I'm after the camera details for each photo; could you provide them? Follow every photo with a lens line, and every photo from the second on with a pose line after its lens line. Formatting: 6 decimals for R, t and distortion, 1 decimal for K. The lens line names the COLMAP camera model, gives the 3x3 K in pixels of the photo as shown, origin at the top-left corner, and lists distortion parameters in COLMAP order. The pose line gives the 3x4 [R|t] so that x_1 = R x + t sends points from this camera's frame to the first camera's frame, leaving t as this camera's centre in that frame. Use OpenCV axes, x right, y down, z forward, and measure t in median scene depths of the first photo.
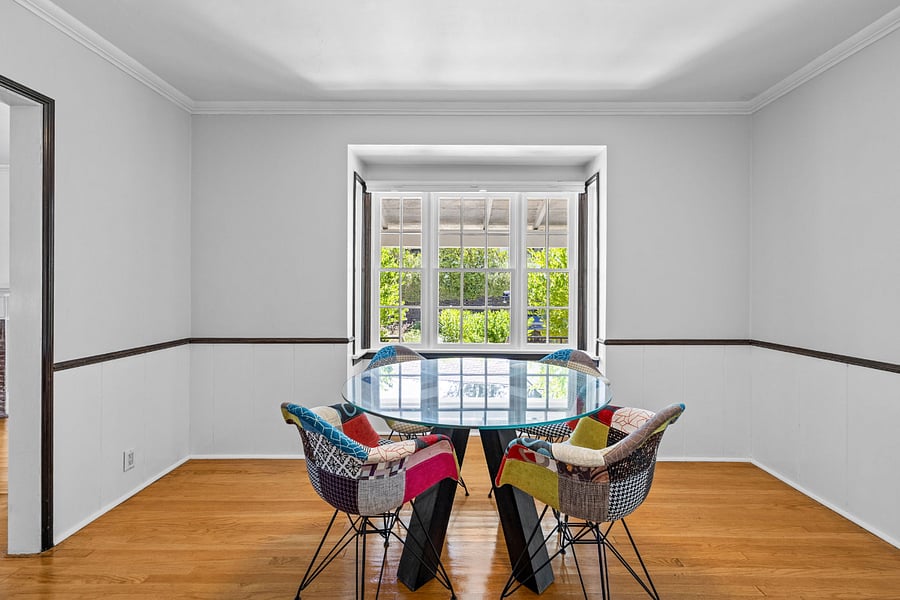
lens RADIAL K [[378.8, 0, 451.2], [0, 378.8, 292.5], [0, 0, 1]] dist [-0.020507, 0.000083]
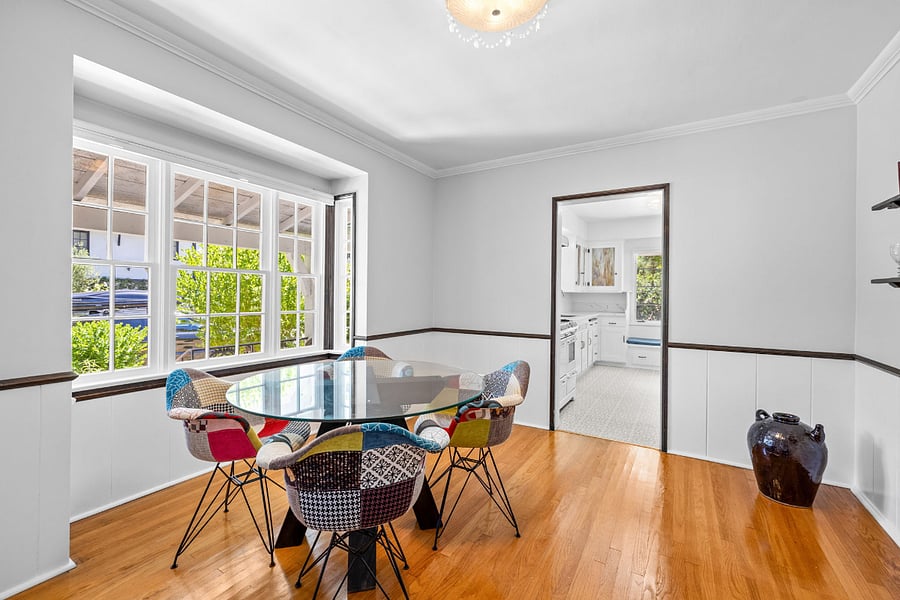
lens RADIAL K [[378.8, 0, 451.2], [0, 378.8, 292.5], [0, 0, 1]] dist [-0.020507, 0.000083]
pose [[0.509450, 0.013197, 0.860399, -0.441450], [-0.005490, 0.999912, -0.012086, 0.000367], [-0.860483, 0.001433, 0.509477, 0.154069]]
